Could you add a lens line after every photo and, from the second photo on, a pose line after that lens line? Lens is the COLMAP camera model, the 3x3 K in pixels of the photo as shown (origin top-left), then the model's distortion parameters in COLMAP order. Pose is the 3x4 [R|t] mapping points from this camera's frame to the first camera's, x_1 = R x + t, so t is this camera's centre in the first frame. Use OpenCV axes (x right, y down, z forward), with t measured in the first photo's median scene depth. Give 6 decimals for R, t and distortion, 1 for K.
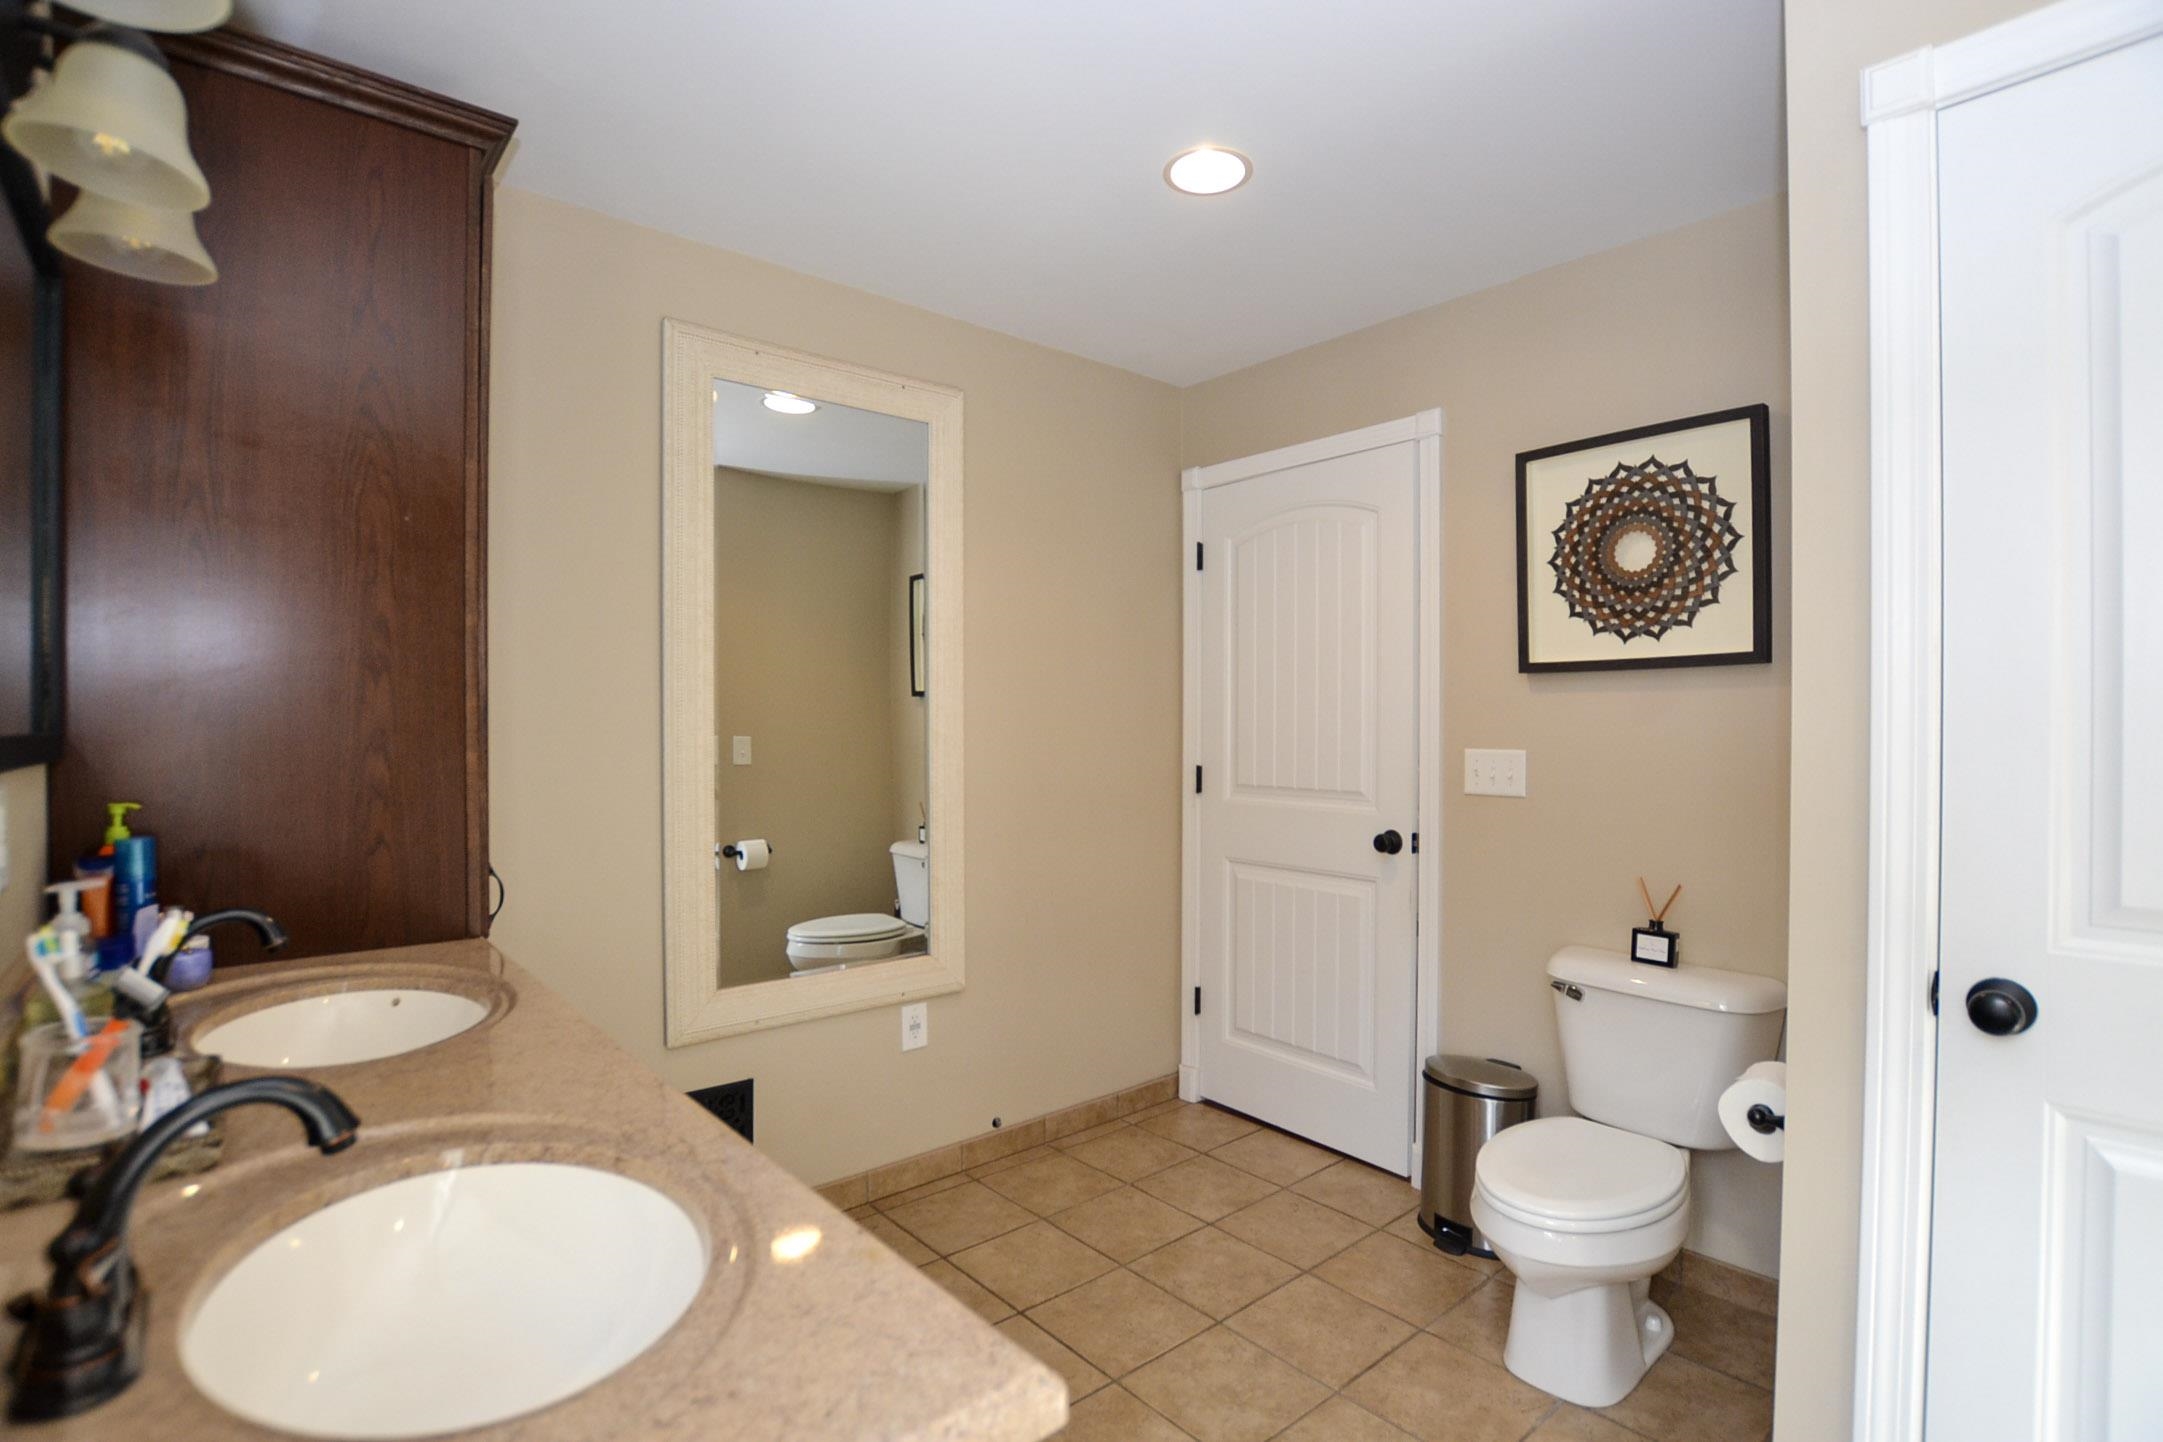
lens RADIAL K [[979.3, 0, 1094.9], [0, 979.3, 716.2], [0, 0, 1]] dist [-0.028505, 0.000500]
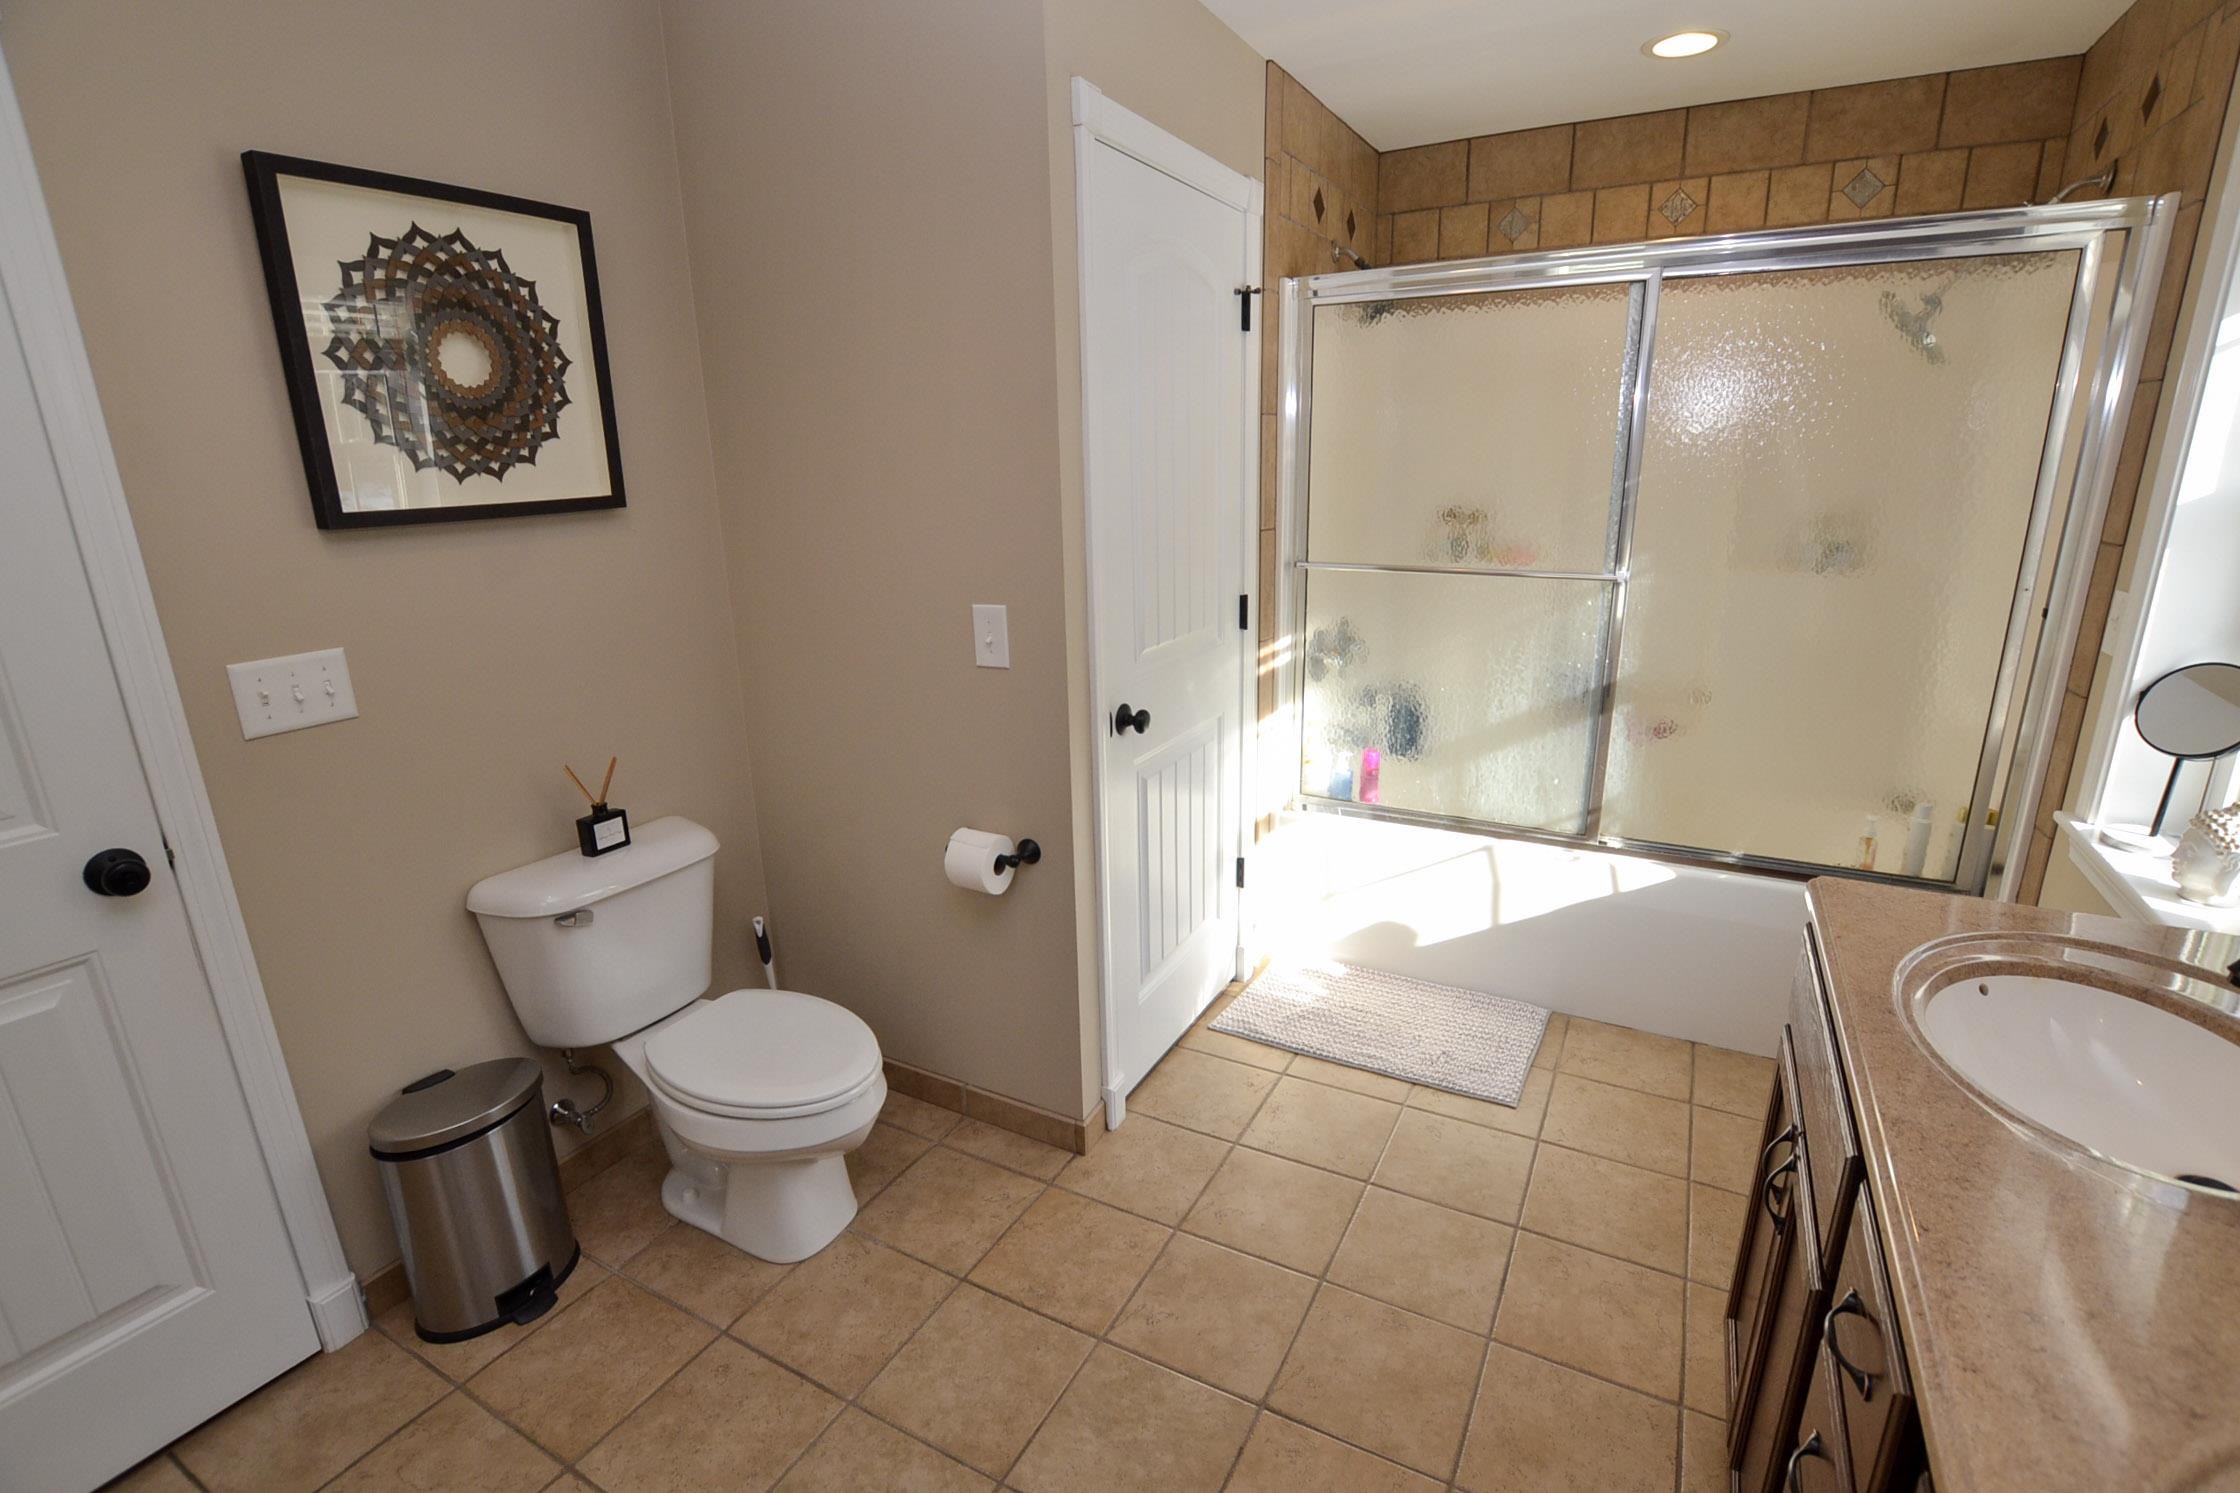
lens RADIAL K [[1014.2, 0, 1133.9], [0, 1014.2, 741.6], [0, 0, 1]] dist [-0.028505, 0.000500]
pose [[-0.317044, -0.252736, 0.914116, -0.397519], [0.014753, 0.962409, 0.271205, -0.086961], [-0.948296, 0.099469, -0.301398, 0.771869]]
